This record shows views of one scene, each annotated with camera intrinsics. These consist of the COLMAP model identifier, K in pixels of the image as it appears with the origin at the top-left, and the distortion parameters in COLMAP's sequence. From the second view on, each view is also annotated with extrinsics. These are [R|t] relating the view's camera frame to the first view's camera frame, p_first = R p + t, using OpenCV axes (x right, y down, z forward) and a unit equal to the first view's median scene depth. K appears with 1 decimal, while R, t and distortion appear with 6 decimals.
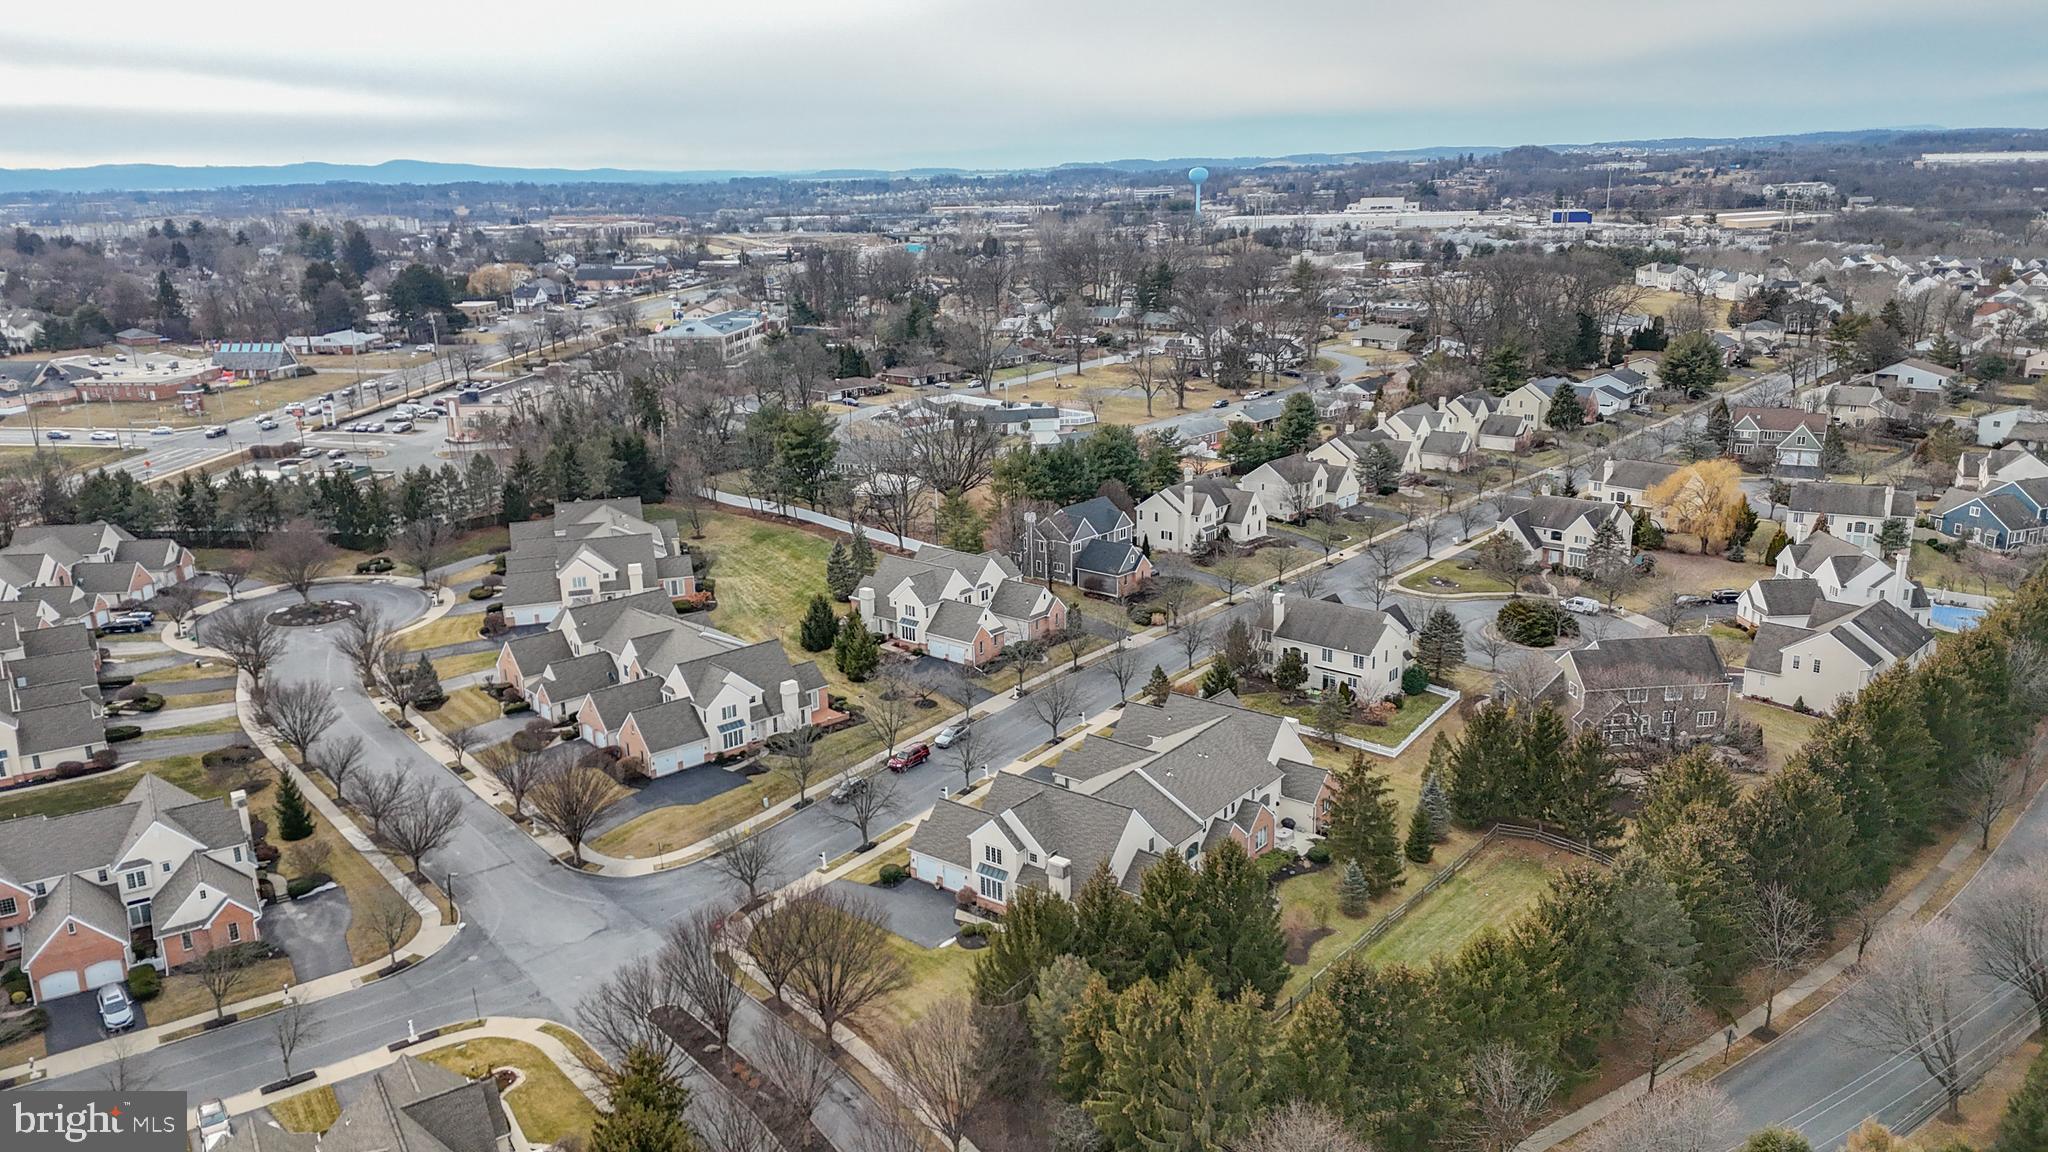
lens RADIAL K [[1489.6, 0, 1024.0], [0, 1489.6, 576.0], [0, 0, 1]] dist [0.105736, -0.101527]
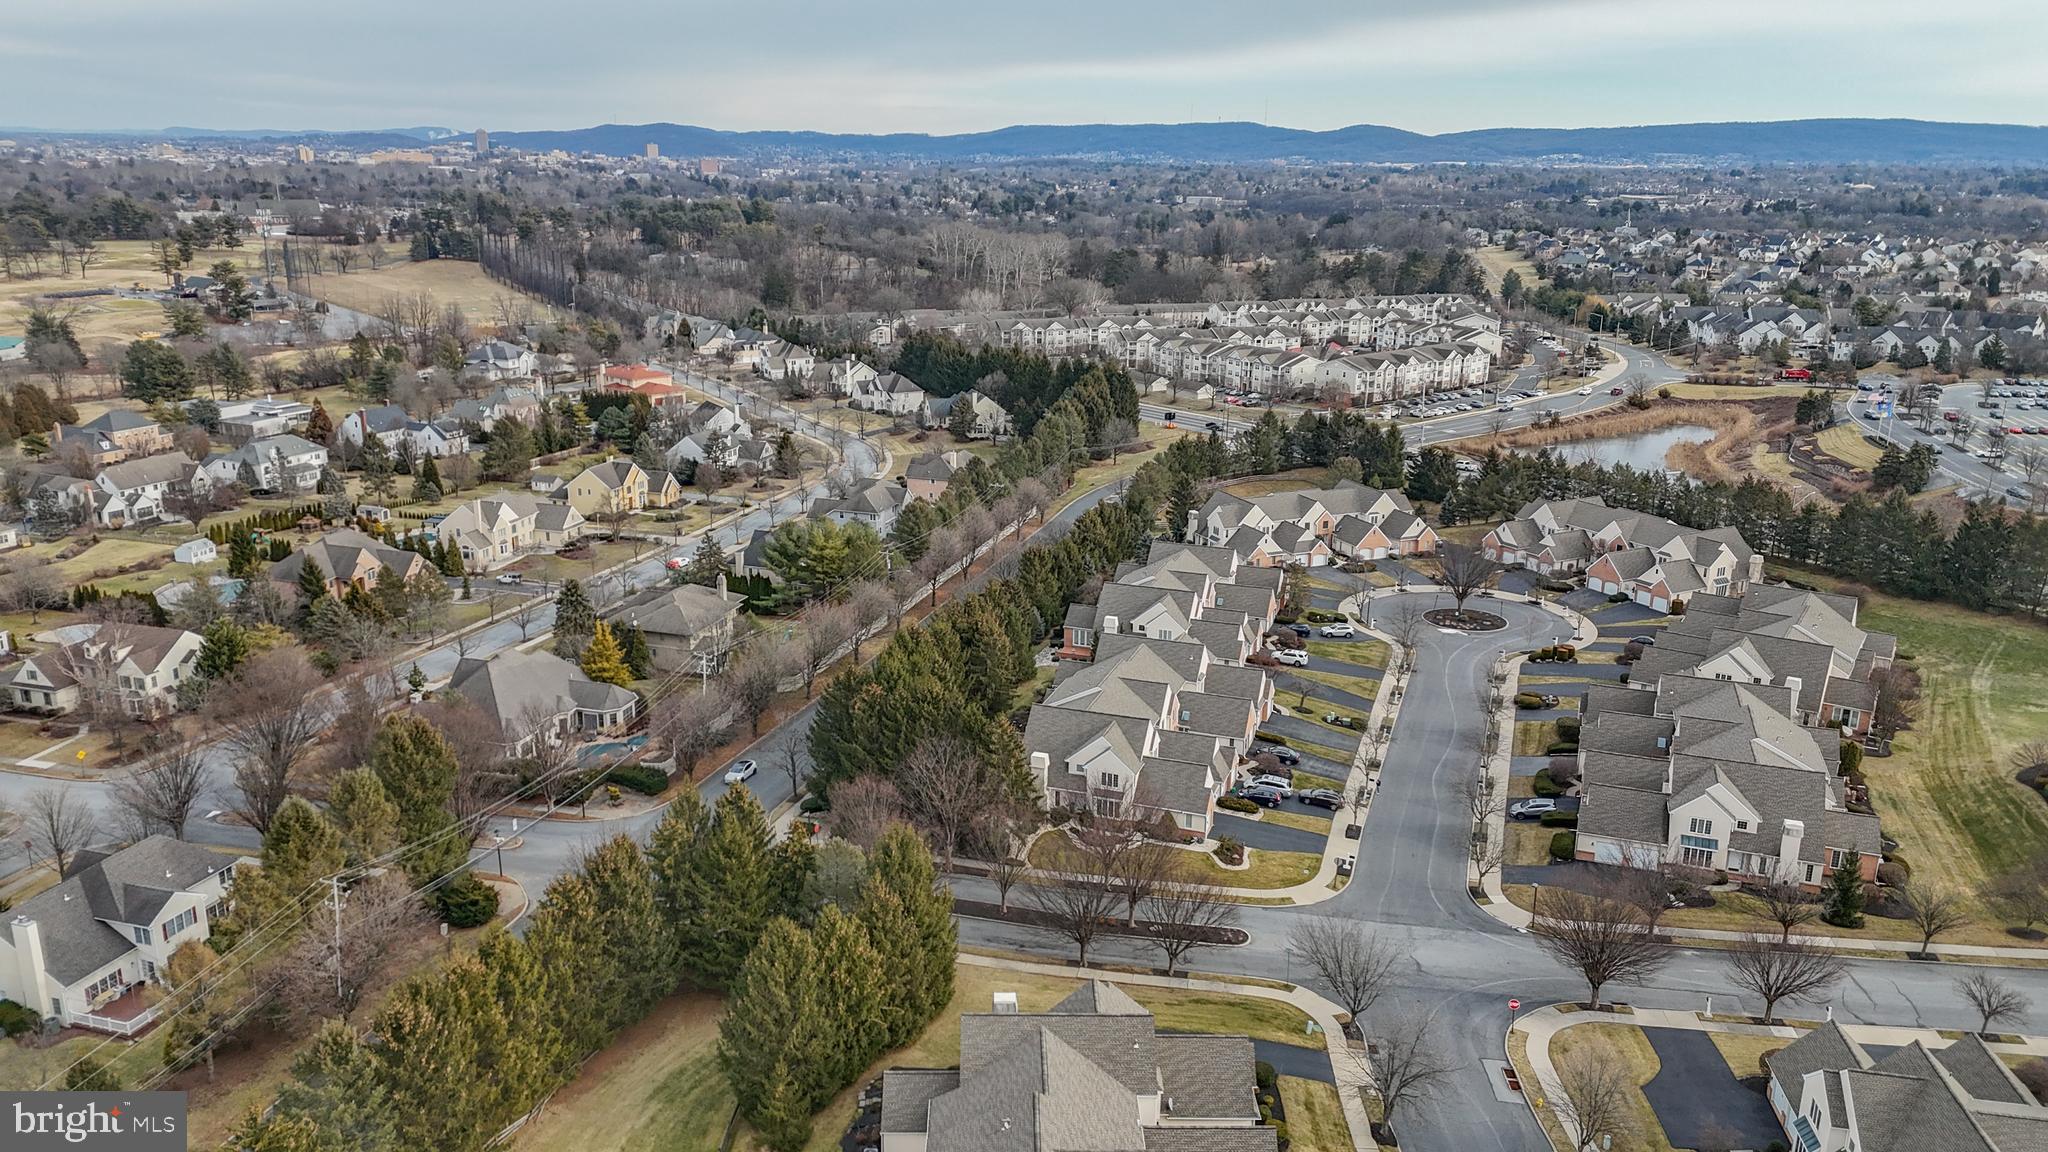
lens RADIAL K [[1489.6, 0, 1024.0], [0, 1489.6, 576.0], [0, 0, 1]] dist [0.105736, -0.101527]
pose [[-0.779884, 0.184409, -0.598143, 0.321480], [-0.158247, 0.866480, 0.473467, -0.286325], [0.605590, 0.463903, -0.646571, 0.948822]]
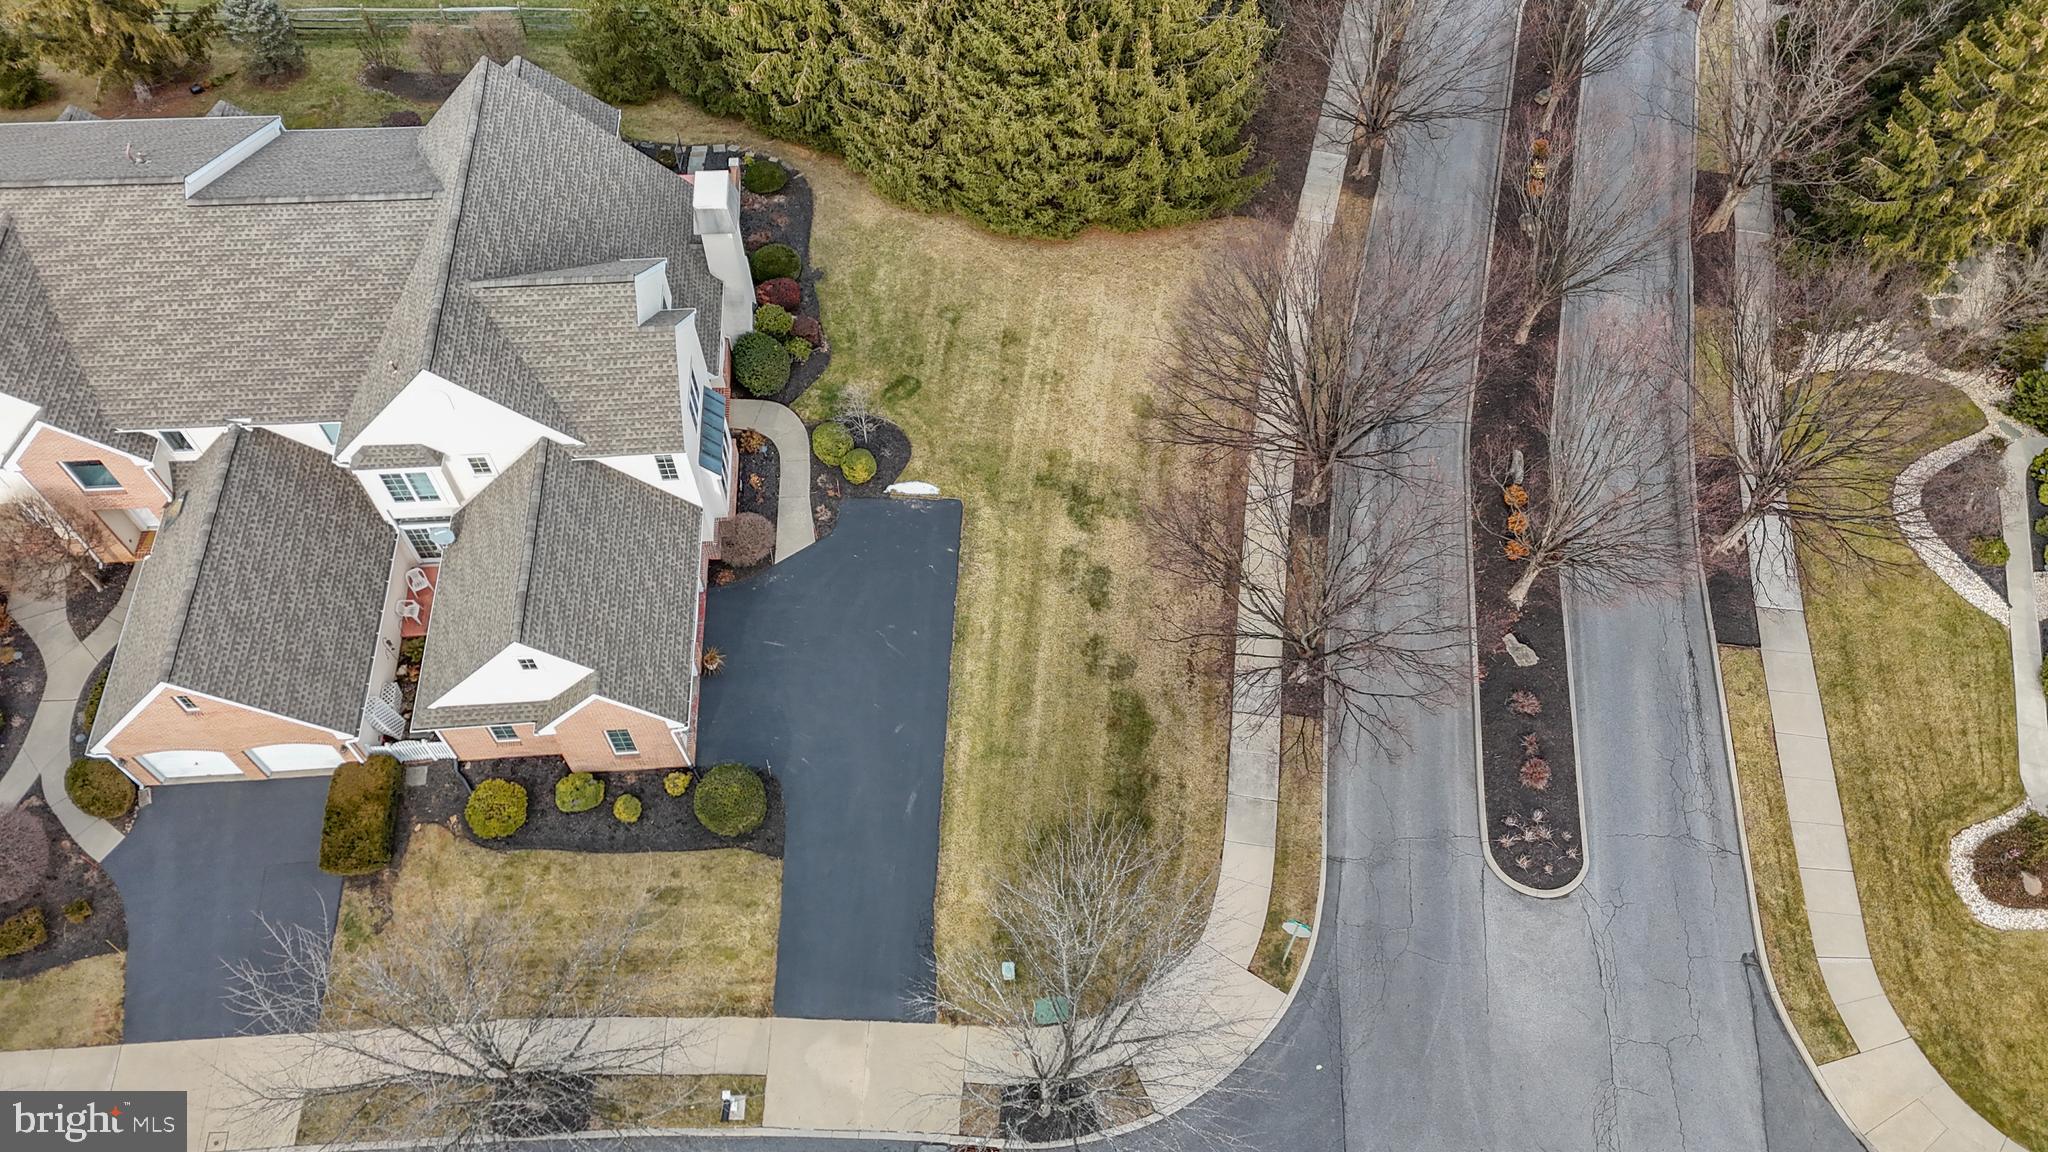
lens RADIAL K [[1489.6, 0, 1024.0], [0, 1489.6, 576.0], [0, 0, 1]] dist [0.105736, -0.101527]
pose [[-0.663057, -0.616163, 0.425086, -0.171173], [0.206922, 0.394874, 0.895130, -0.070167], [-0.719402, 0.681482, -0.134327, 0.691092]]
